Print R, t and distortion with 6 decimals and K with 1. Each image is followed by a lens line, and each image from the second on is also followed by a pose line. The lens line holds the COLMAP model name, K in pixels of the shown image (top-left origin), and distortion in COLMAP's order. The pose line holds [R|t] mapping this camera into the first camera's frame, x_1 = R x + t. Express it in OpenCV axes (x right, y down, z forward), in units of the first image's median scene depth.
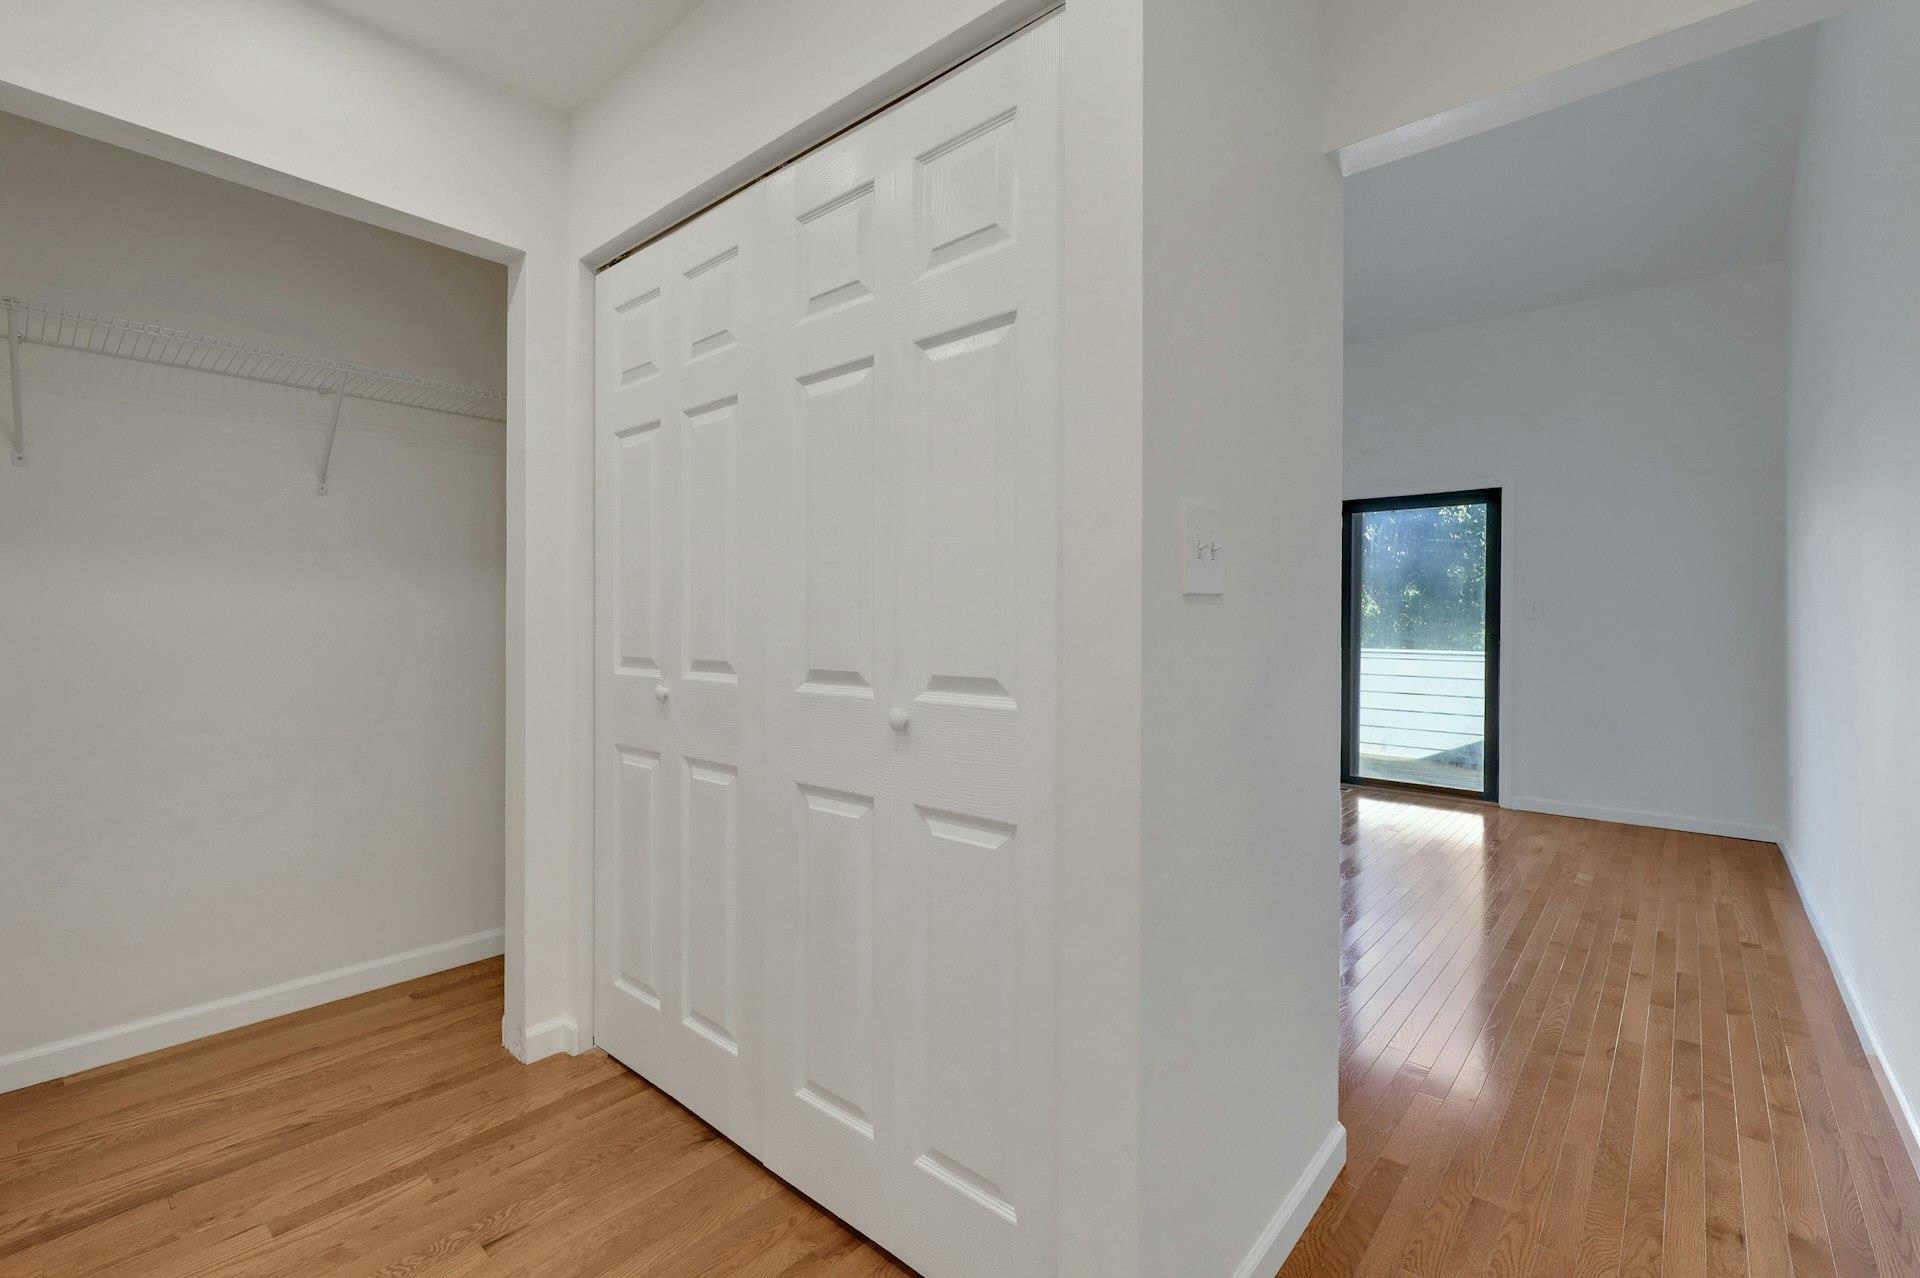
lens RADIAL K [[819.9, 0, 961.4], [0, 819.9, 644.5], [0, 0, 1]] dist [0.002189, 0.000411]
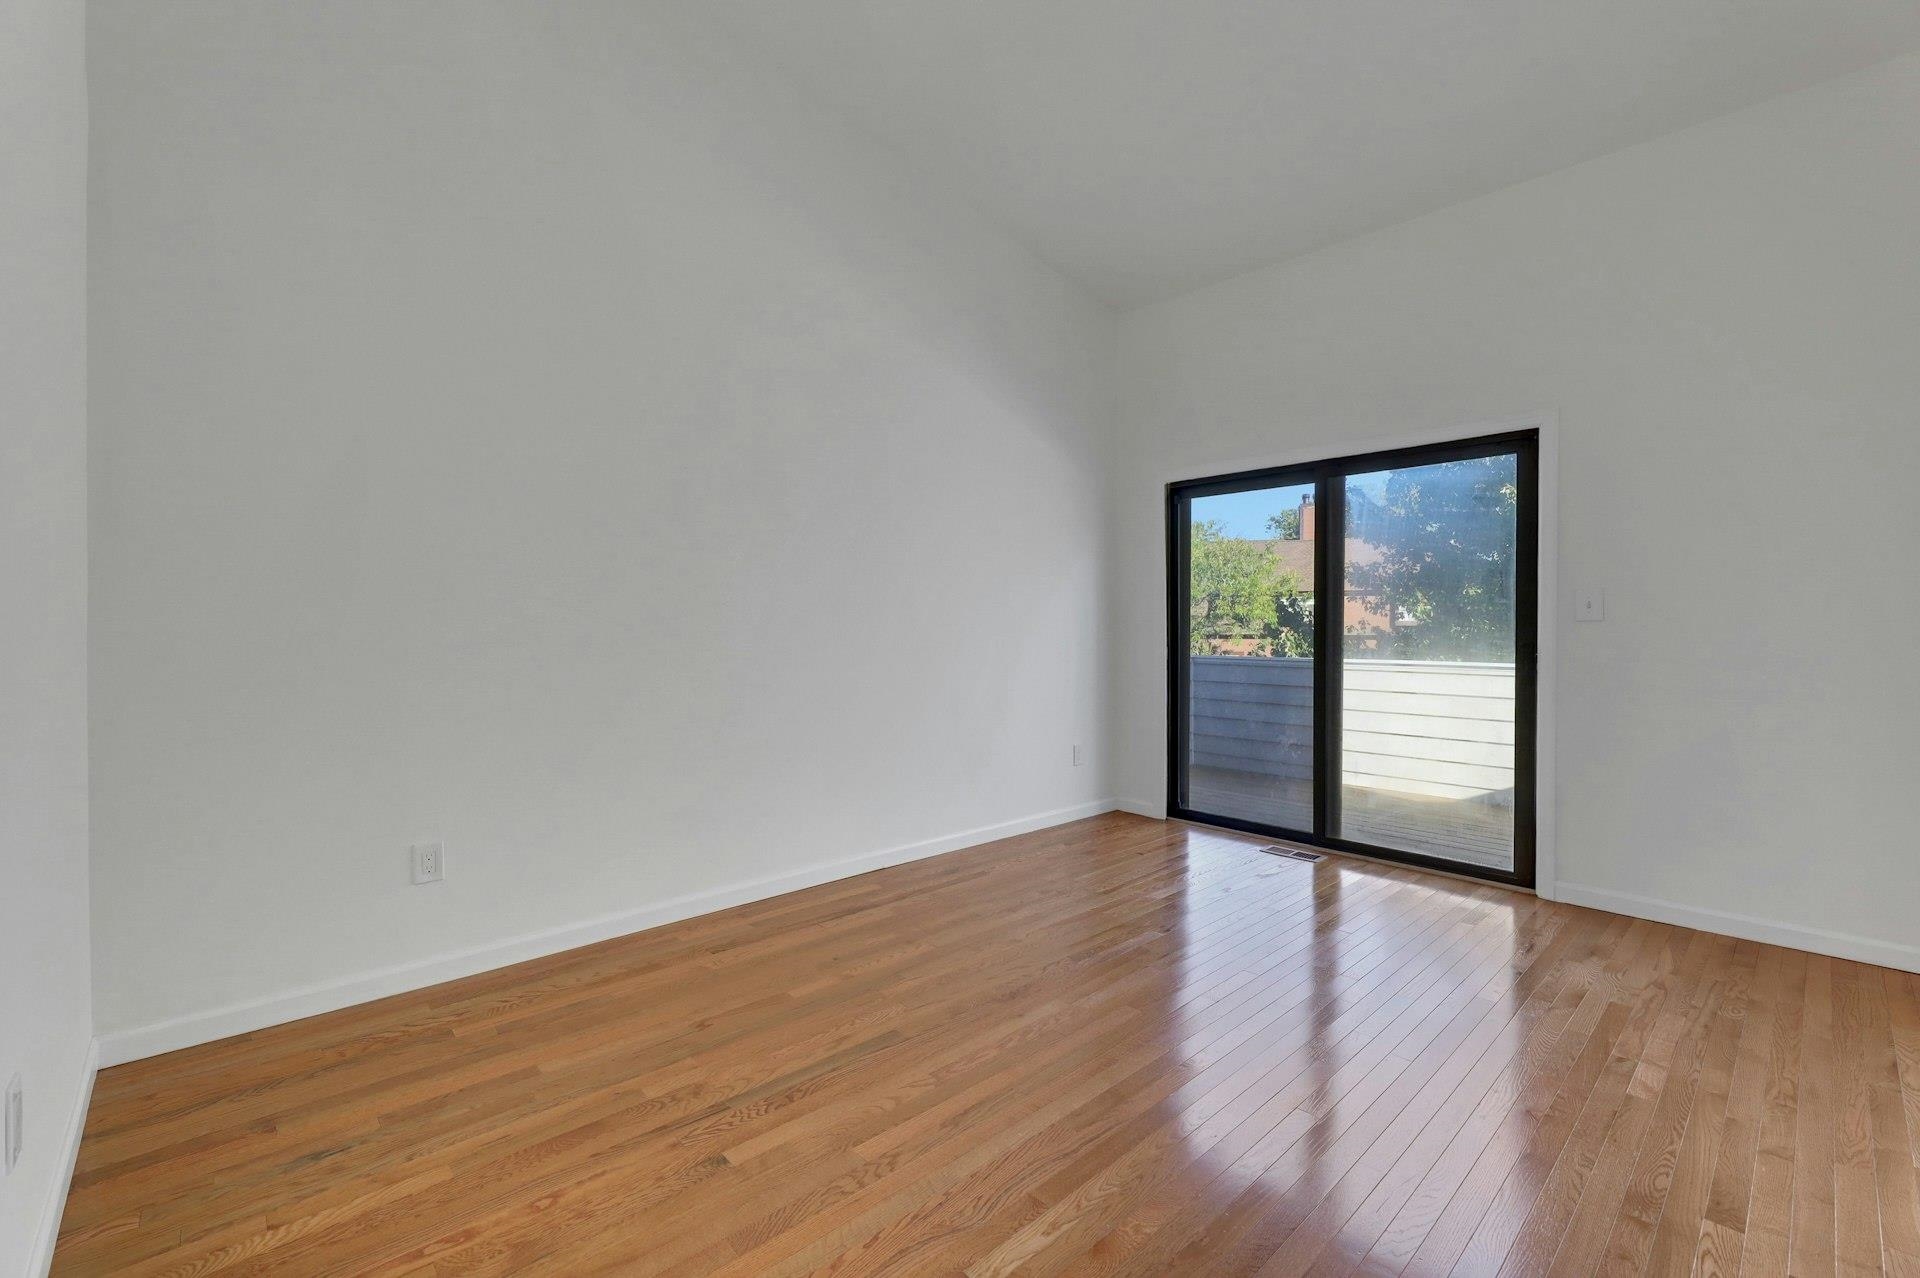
lens RADIAL K [[805.2, 0, 977.9], [0, 805.2, 631.4], [0, 0, 1]] dist [0.000466, -0.001151]
pose [[0.995979, -0.006301, -0.089368, 0.260200], [0.003723, 0.999573, -0.028979, 0.000379], [0.089513, 0.028529, 0.995577, 0.299075]]
